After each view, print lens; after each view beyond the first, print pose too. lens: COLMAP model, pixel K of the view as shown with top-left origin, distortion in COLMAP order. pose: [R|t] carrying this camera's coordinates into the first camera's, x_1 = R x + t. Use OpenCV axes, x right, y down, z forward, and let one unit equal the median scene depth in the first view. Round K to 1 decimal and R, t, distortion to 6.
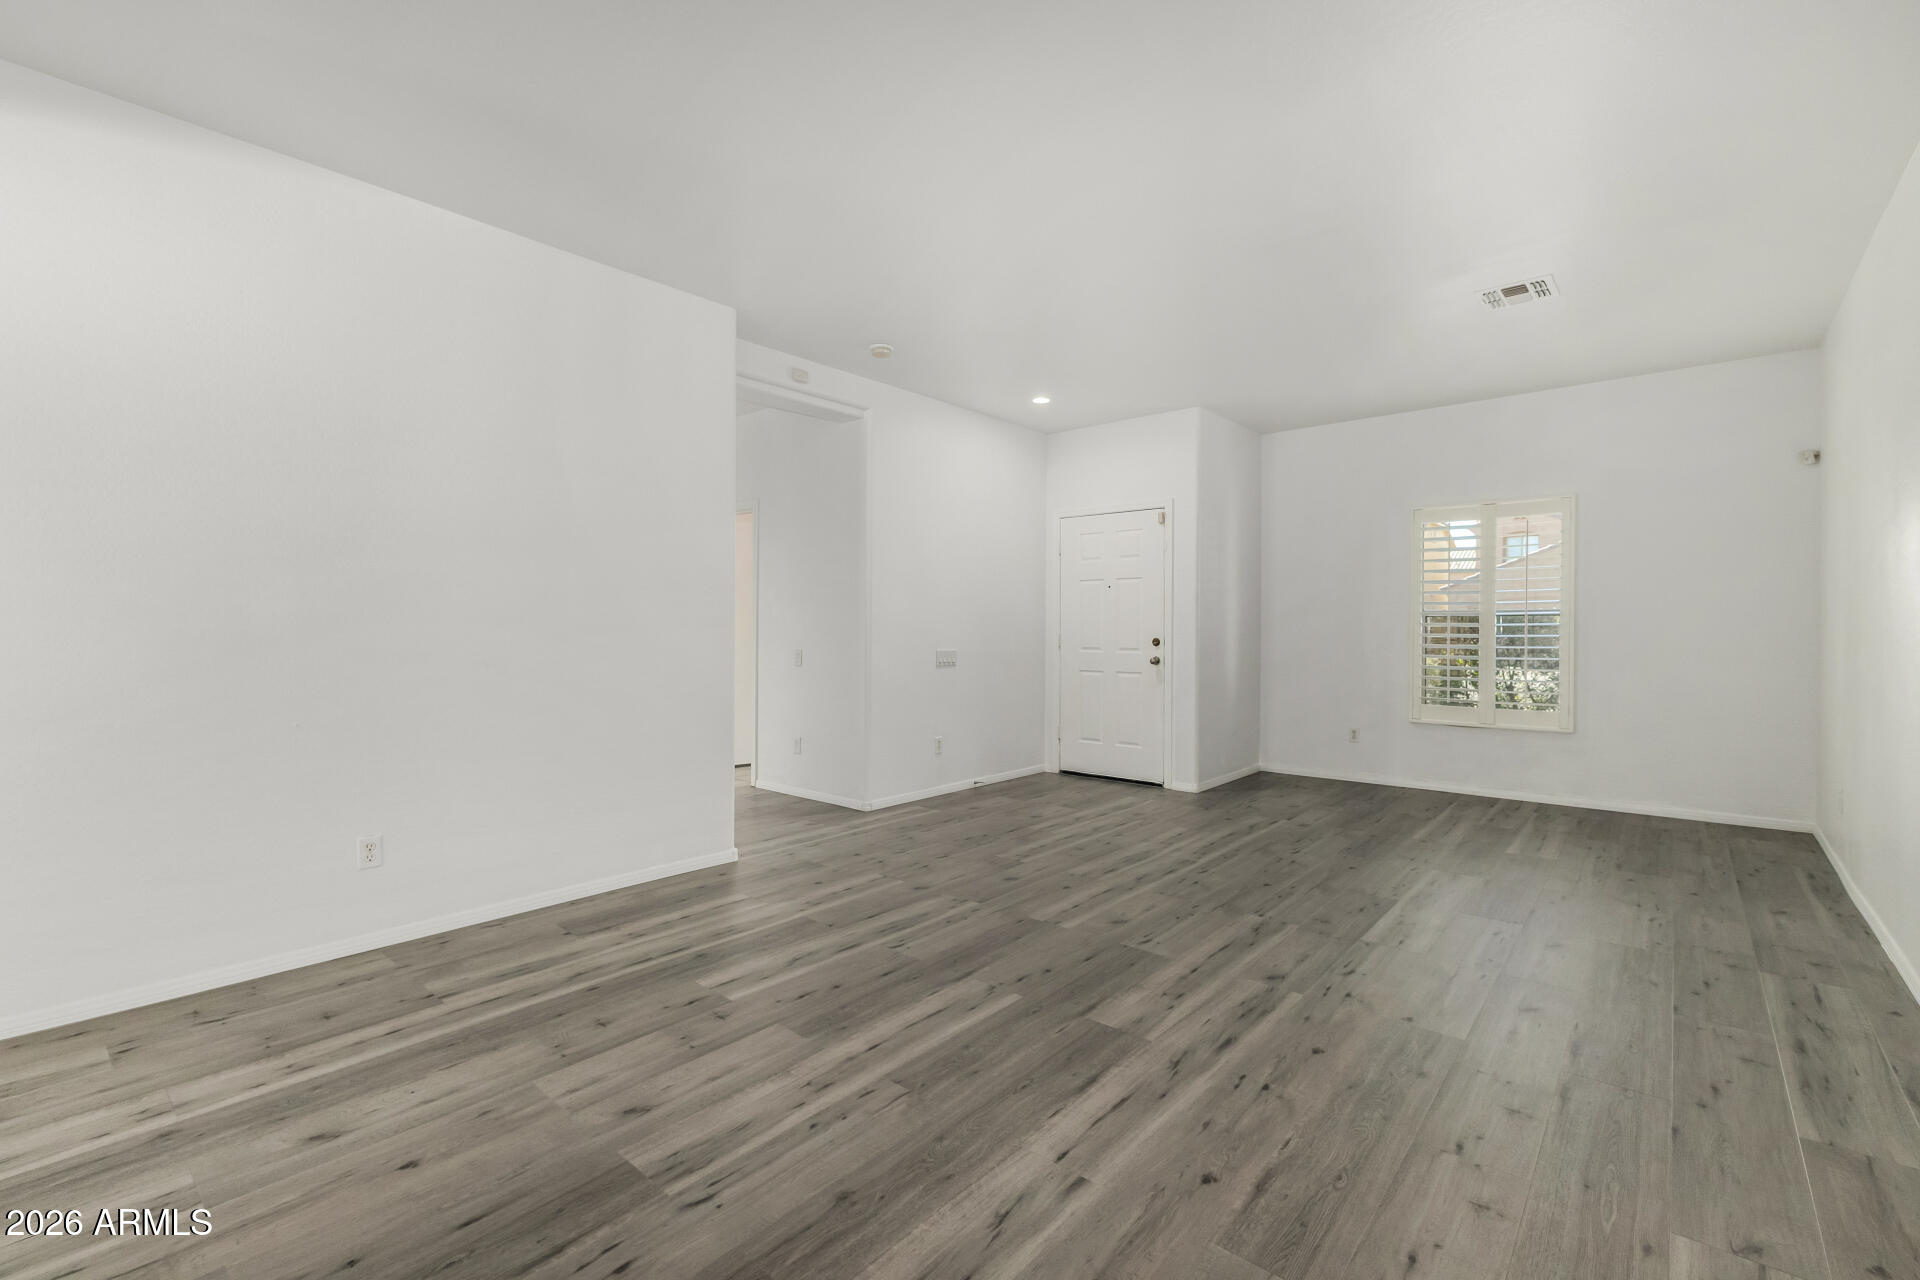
lens RADIAL K [[830.0, 0, 954.3], [0, 830.0, 631.2], [0, 0, 1]] dist [0.007435, -0.001677]
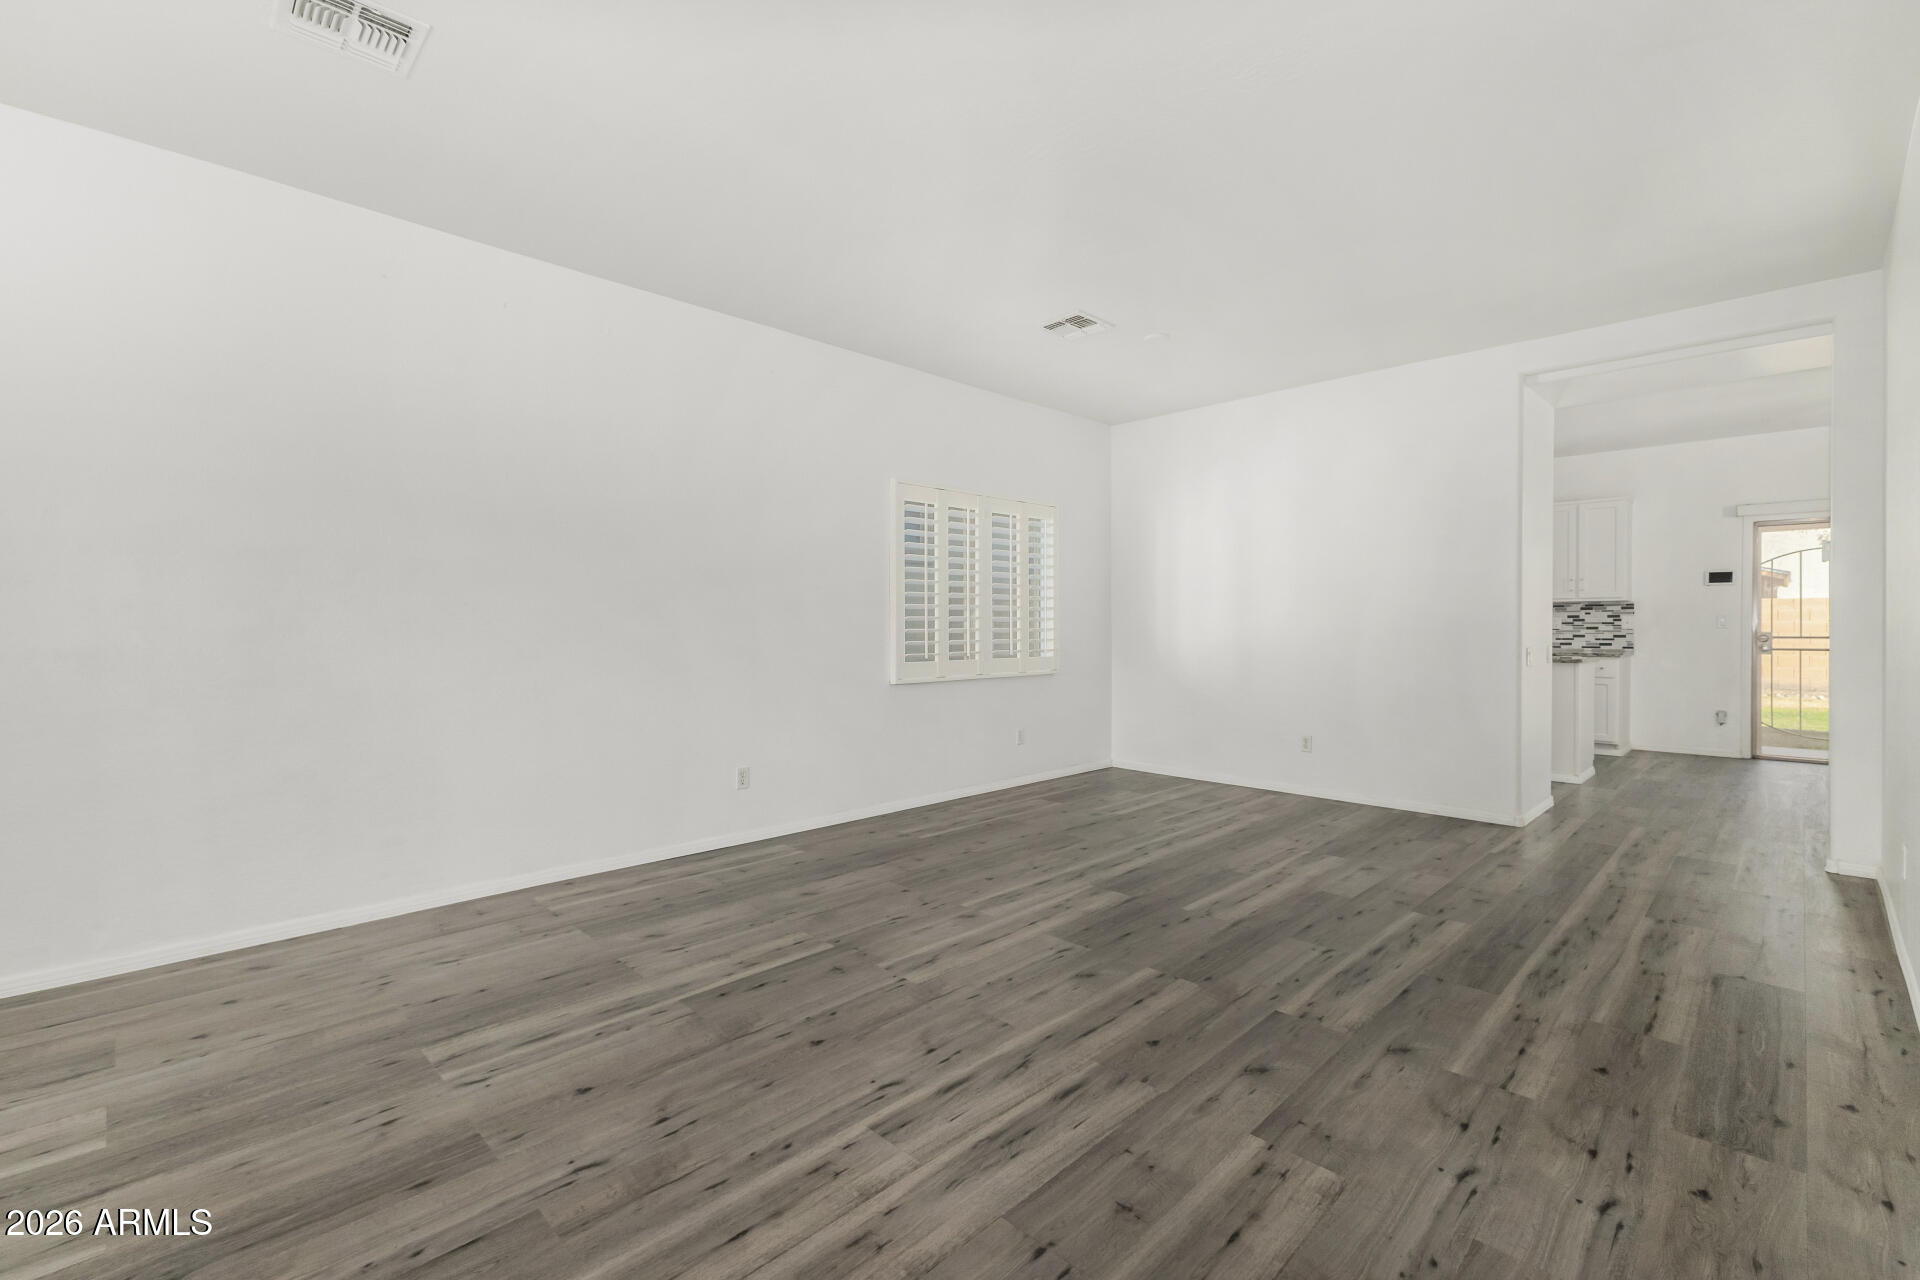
lens RADIAL K [[830.0, 0, 925.6], [0, 830.0, 633.1], [0, 0, 1]] dist [0.007435, -0.001677]
pose [[-0.994248, -0.004805, 0.106995, 0.288537], [-0.003263, 0.999888, 0.014583, -0.003999], [-0.107053, 0.014150, -0.994153, 1.964108]]
